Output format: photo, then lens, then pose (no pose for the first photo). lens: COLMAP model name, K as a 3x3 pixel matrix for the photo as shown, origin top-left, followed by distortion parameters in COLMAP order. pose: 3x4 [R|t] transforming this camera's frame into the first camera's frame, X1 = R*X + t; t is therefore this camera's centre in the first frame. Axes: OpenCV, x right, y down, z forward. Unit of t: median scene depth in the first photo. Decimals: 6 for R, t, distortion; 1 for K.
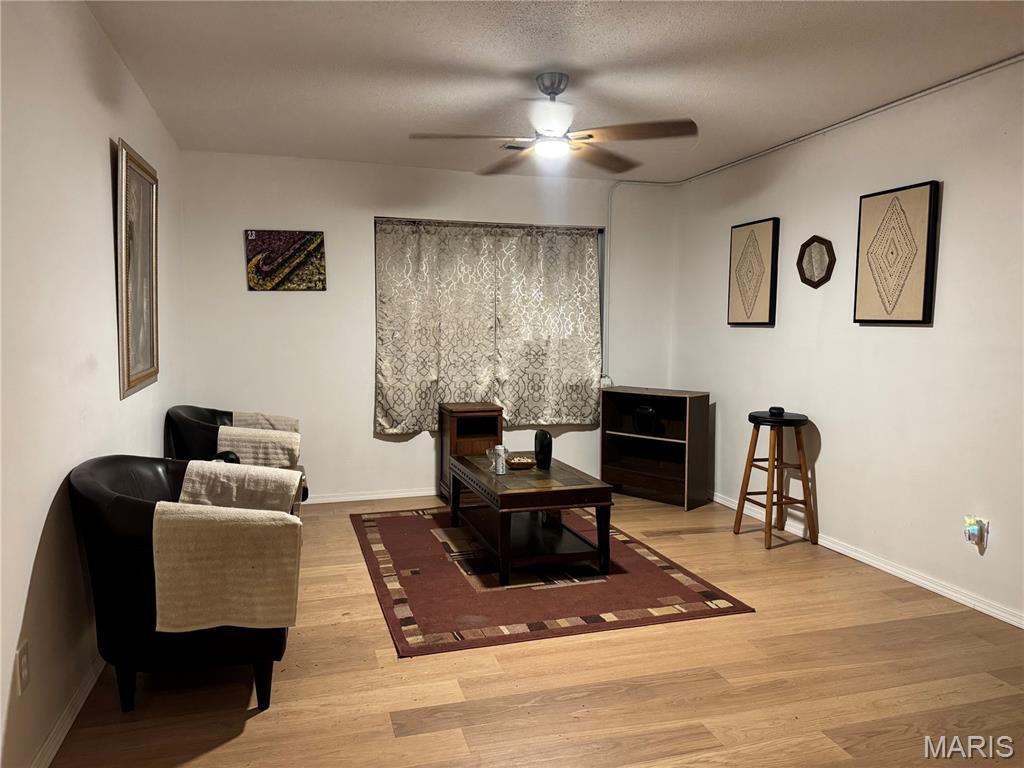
lens RADIAL K [[716.8, 0, 512.0], [0, 716.8, 384.0], [0, 0, 1]] dist [0.112671, -0.145877]
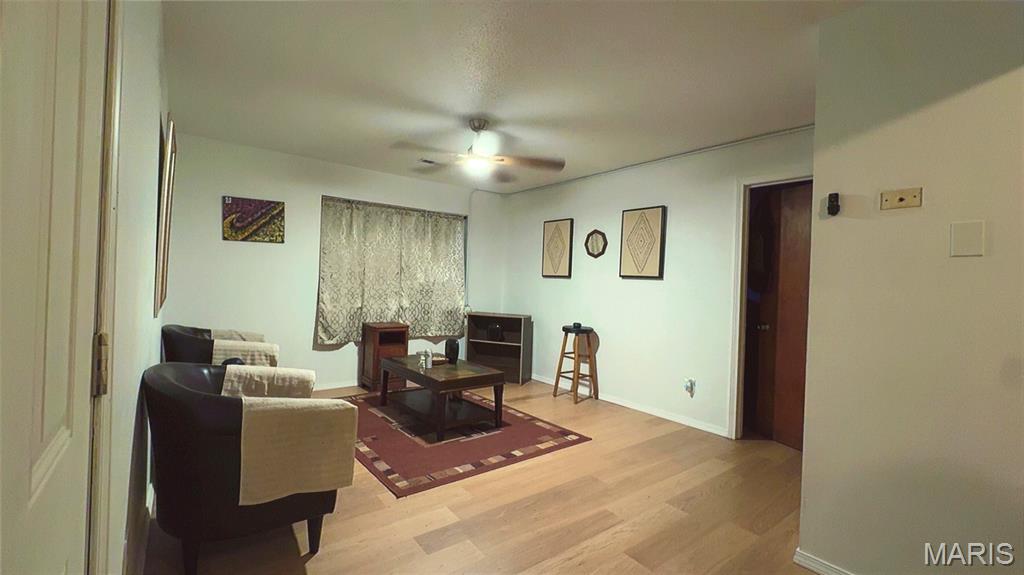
lens RADIAL K [[429.7, 0, 512.0], [0, 429.7, 287.5], [0, 0, 1]] dist [-0.001474, -0.000042]
pose [[0.932277, 0.023441, 0.360985, -0.166316], [-0.001549, 0.998148, -0.060815, 0.009226], [-0.361742, 0.056137, 0.930586, 0.070656]]
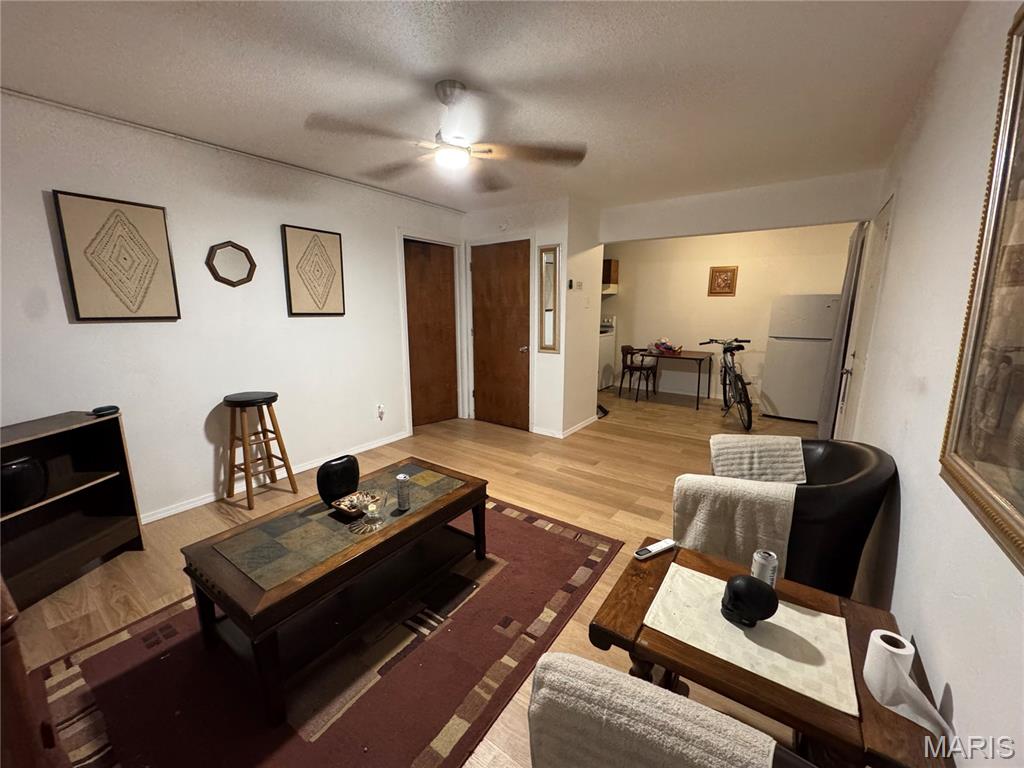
lens RADIAL K [[409.8, 0, 512.8], [0, 409.8, 386.6], [0, 0, 1]] dist [0.000954, -0.000059]
pose [[-0.617171, -0.161574, 0.770061, -0.399936], [0.054583, 0.967539, 0.246755, -0.110895], [-0.784933, 0.194322, -0.588318, 1.045206]]
